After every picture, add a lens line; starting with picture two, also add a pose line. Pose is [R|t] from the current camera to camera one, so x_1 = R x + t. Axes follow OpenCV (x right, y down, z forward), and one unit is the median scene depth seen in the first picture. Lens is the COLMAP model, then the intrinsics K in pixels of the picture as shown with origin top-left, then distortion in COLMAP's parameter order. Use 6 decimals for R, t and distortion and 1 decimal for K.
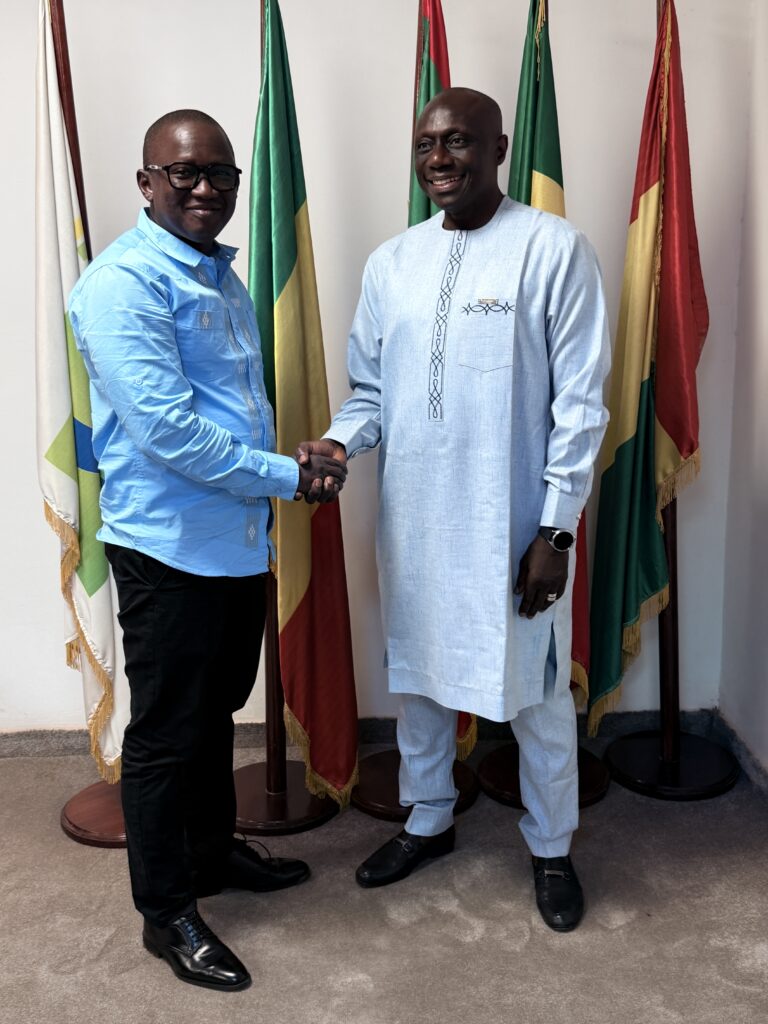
lens RADIAL K [[1111.6, 0, 386.8], [0, 1111.6, 504.6], [0, 0, 1]] dist [-0.002591, 0.000000]
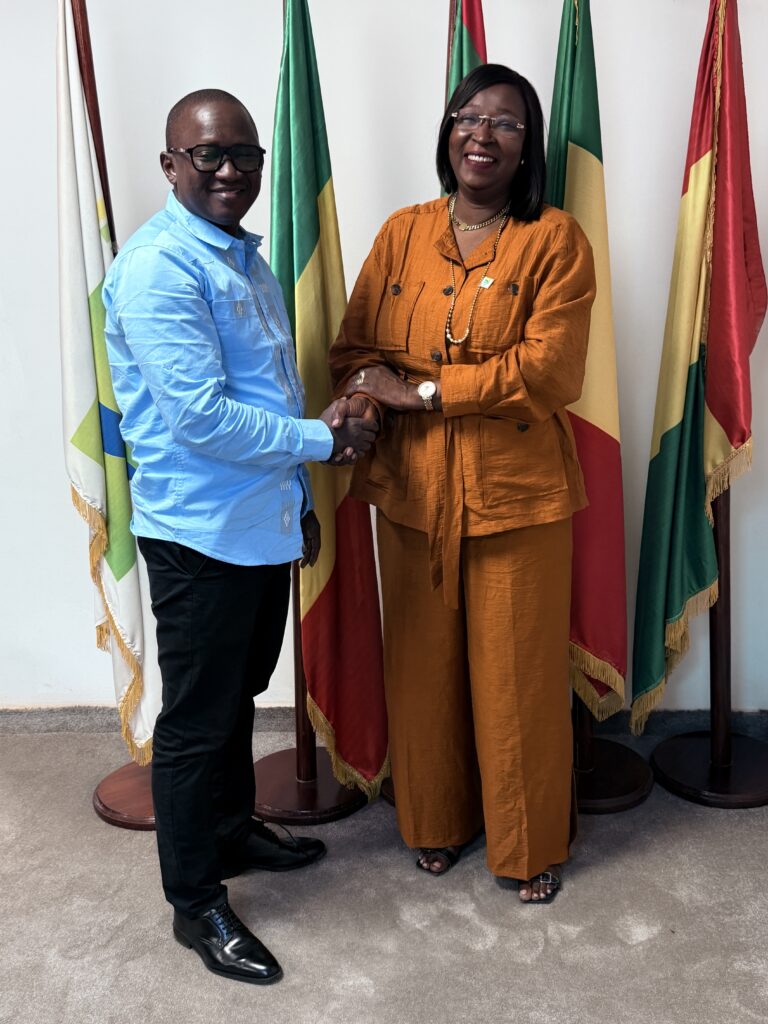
lens RADIAL K [[1111.6, 0, 381.7], [0, 1111.6, 504.3], [0, 0, 1]] dist [-0.002591, 0.000000]
pose [[0.993694, 0.016678, -0.110881, 0.079143], [-0.012753, 0.999270, 0.036018, -0.025106], [0.111401, -0.034377, 0.993181, 0.035923]]
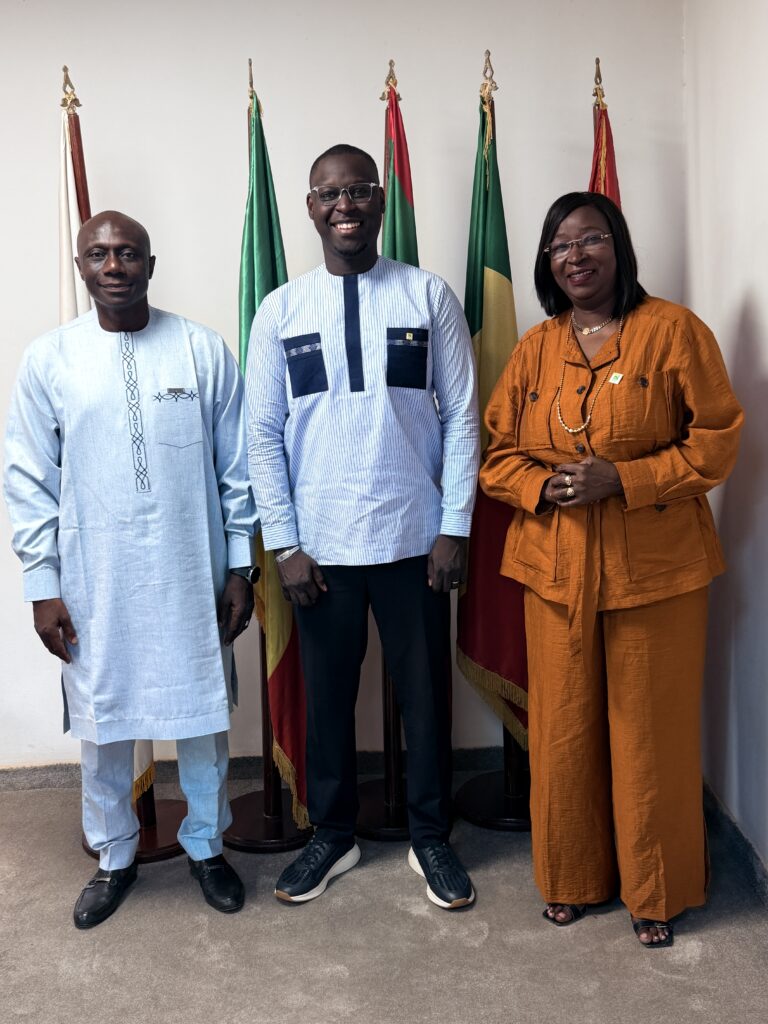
lens RADIAL K [[1111.6, 0, 385.7], [0, 1111.6, 511.0], [0, 0, 1]] dist [-0.002591, 0.000000]
pose [[0.999401, -0.014313, -0.031503, 0.057914], [0.012811, 0.998796, -0.047349, 0.007149], [0.032143, 0.046917, 0.998381, -0.139419]]
